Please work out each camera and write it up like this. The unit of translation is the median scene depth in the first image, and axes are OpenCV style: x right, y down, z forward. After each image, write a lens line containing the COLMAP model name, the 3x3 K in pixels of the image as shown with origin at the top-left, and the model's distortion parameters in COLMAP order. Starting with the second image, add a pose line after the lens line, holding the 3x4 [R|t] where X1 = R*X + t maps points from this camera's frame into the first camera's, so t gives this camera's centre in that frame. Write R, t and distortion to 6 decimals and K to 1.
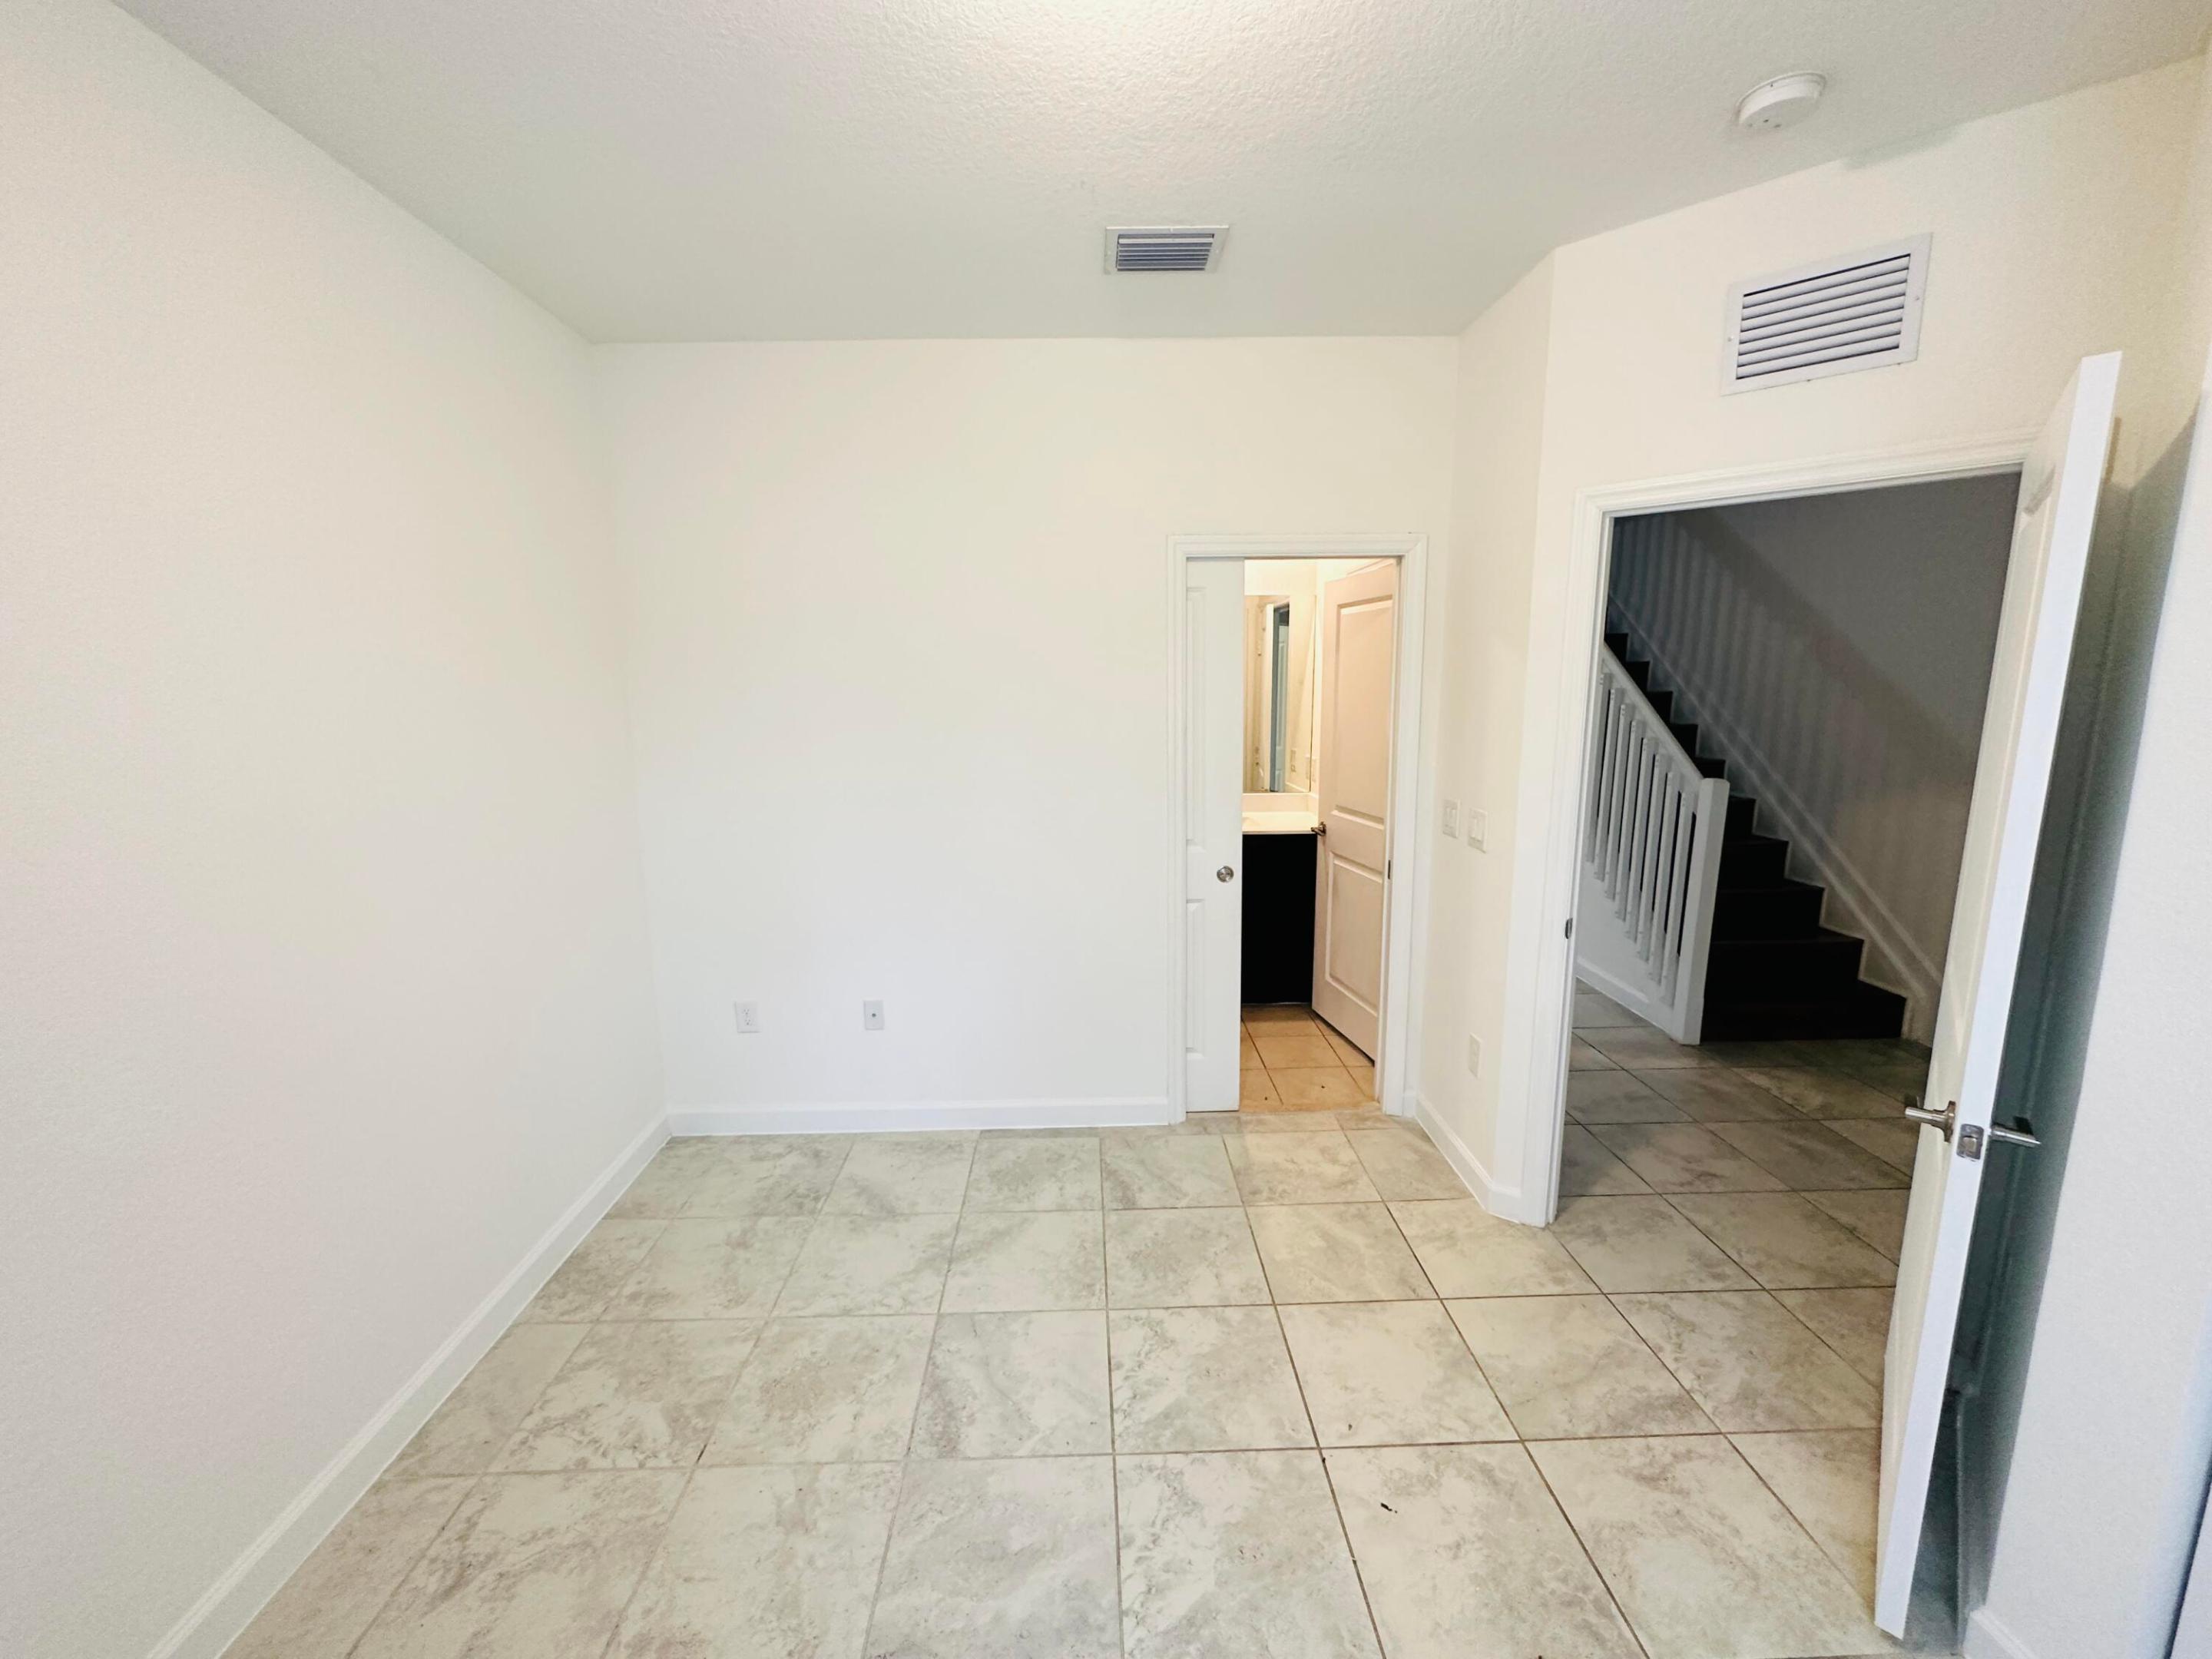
lens RADIAL K [[882.6, 0, 1106.0], [0, 882.6, 829.5], [0, 0, 1]] dist [-0.000946, 0.000225]
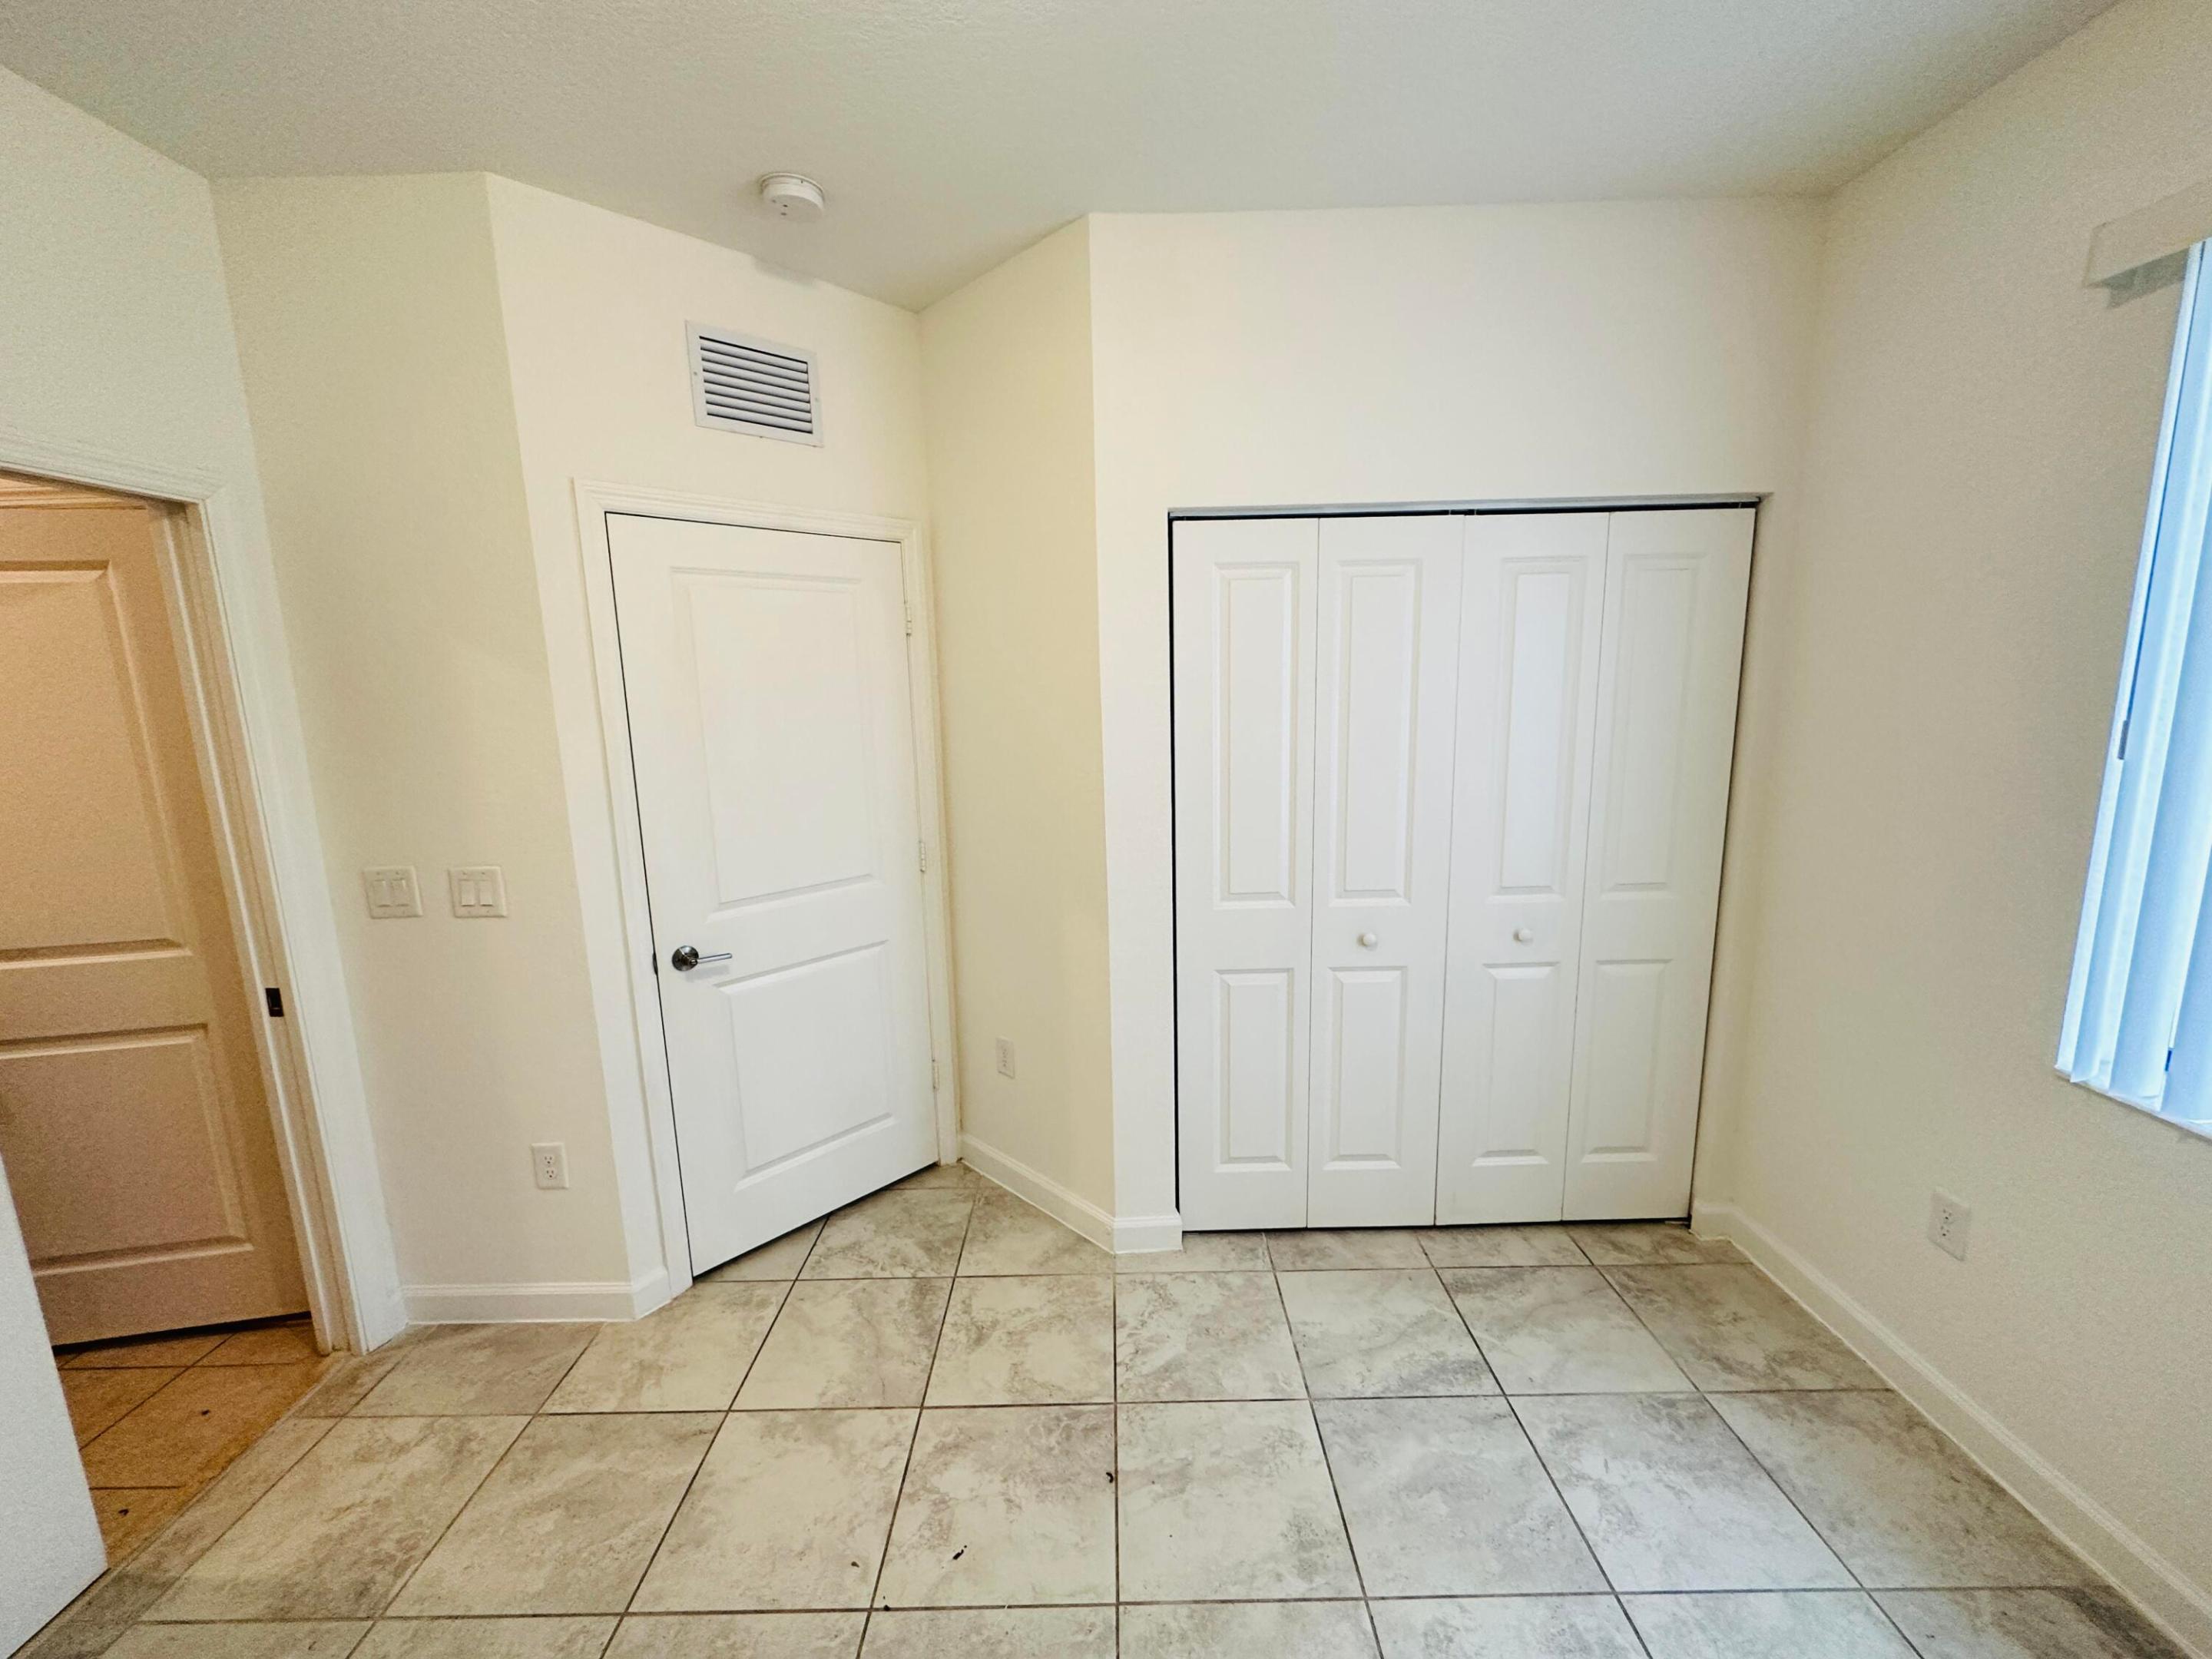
lens RADIAL K [[882.6, 0, 1106.0], [0, 882.6, 829.5], [0, 0, 1]] dist [-0.000946, 0.000225]
pose [[0.031584, -0.159790, 0.986646, -0.425132], [0.194584, 0.969234, 0.150741, -0.086483], [-0.980377, 0.187225, 0.061705, 0.557648]]
